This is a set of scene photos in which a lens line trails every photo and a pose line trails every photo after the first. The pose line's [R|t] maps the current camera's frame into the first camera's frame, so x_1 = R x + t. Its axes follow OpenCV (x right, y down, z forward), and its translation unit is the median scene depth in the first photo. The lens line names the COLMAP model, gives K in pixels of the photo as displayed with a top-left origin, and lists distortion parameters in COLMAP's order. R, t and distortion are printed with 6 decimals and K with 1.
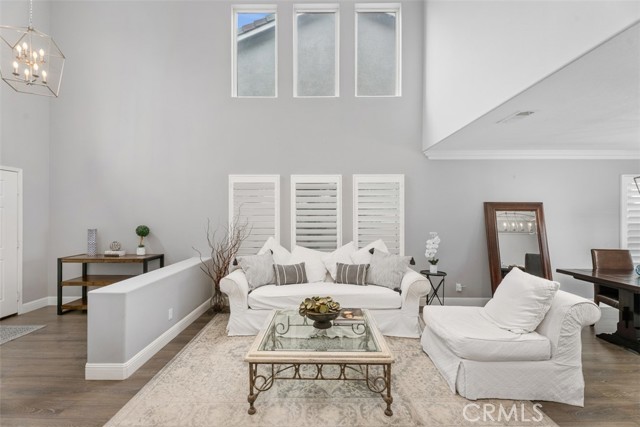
lens RADIAL K [[285.5, 0, 317.5], [0, 285.5, 218.3], [0, 0, 1]] dist [-0.000932, -0.002030]
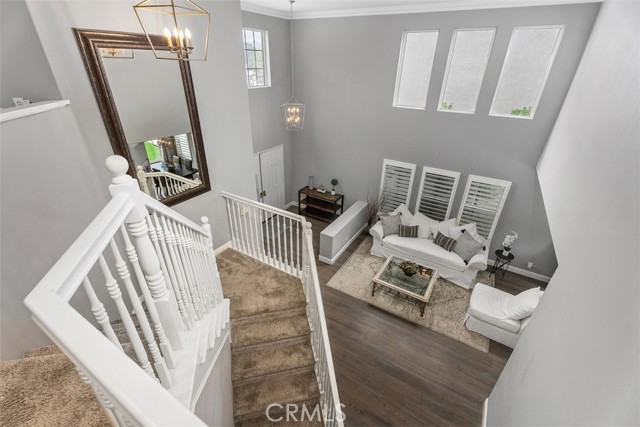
lens RADIAL K [[285.5, 0, 317.6], [0, 285.5, 214.0], [0, 0, 1]] dist [-0.000932, -0.002030]
pose [[0.853382, 0.258857, -0.452474, 0.193290], [-0.020761, 0.884183, 0.466679, -0.690877], [0.520873, -0.388861, 0.759920, -0.579339]]
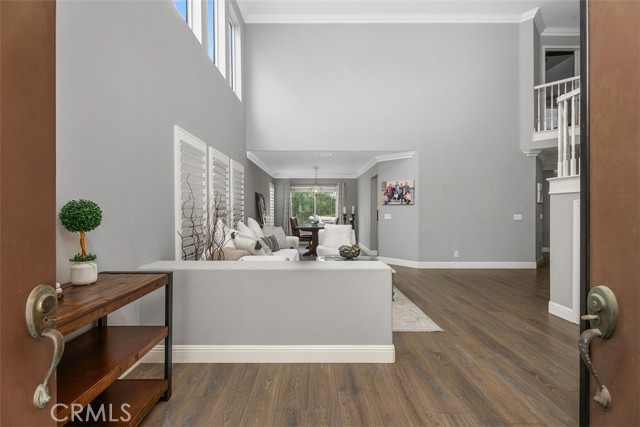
lens RADIAL K [[285.5, 0, 316.9], [0, 285.5, 211.4], [0, 0, 1]] dist [-0.000932, -0.002030]
pose [[-0.012100, -0.009458, 0.999882, -1.065892], [0.011553, 0.999887, 0.009598, 0.040466], [-0.999860, 0.011668, -0.011989, 0.774396]]
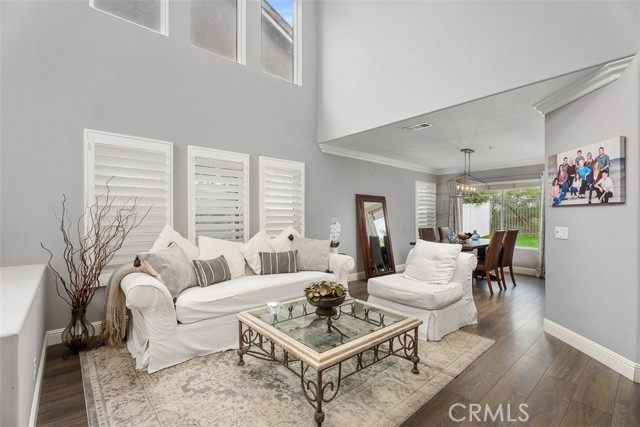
lens RADIAL K [[285.5, 0, 316.6], [0, 285.5, 217.9], [0, 0, 1]] dist [-0.000932, -0.002030]
pose [[0.755624, -0.002976, 0.654998, -0.377108], [0.003353, 0.999994, 0.000675, 0.049309], [-0.654997, 0.001687, 0.755630, 0.218060]]
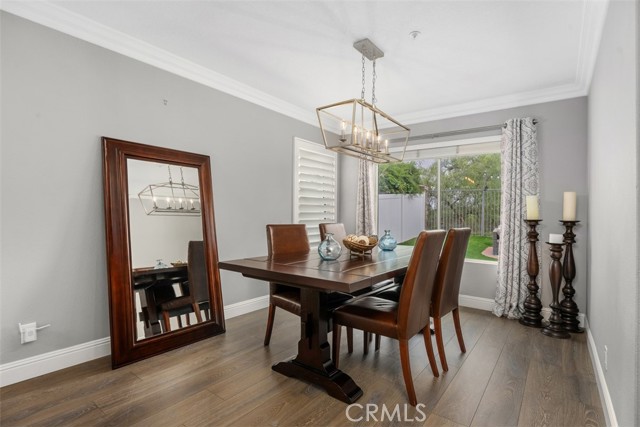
lens RADIAL K [[314.6, 0, 314.3], [0, 314.6, 214.3], [0, 0, 1]] dist [-0.006822, 0.000128]
pose [[0.610829, 0.004182, 0.791752, 0.437504], [-0.003558, 0.999990, -0.002537, 0.080810], [-0.791755, -0.001267, 0.610838, 0.452326]]
